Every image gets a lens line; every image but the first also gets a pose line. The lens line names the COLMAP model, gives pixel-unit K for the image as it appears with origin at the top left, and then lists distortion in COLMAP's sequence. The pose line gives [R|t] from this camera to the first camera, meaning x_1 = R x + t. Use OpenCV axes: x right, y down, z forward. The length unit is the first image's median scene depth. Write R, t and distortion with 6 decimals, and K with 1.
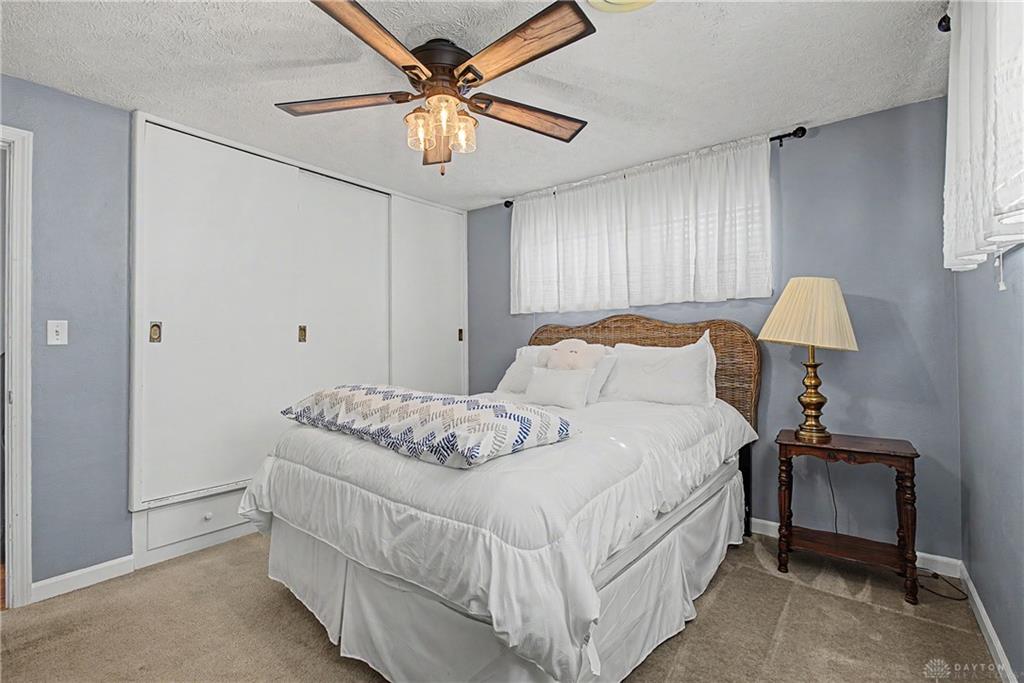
lens RADIAL K [[469.2, 0, 516.0], [0, 469.2, 336.8], [0, 0, 1]] dist [0.003890, -0.000247]
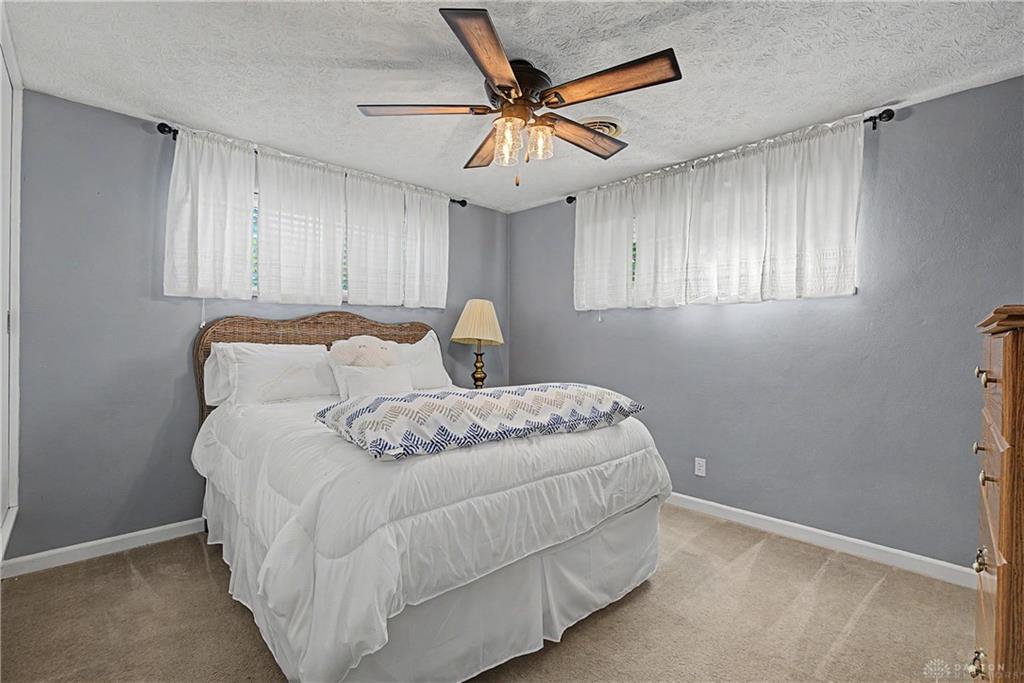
lens RADIAL K [[469.2, 0, 516.0], [0, 469.2, 346.2], [0, 0, 1]] dist [0.003890, -0.000247]
pose [[0.145329, -0.009078, 0.989342, -0.856512], [-0.018347, 0.999761, 0.011868, 0.009755], [-0.989213, -0.019877, 0.145128, 0.574606]]
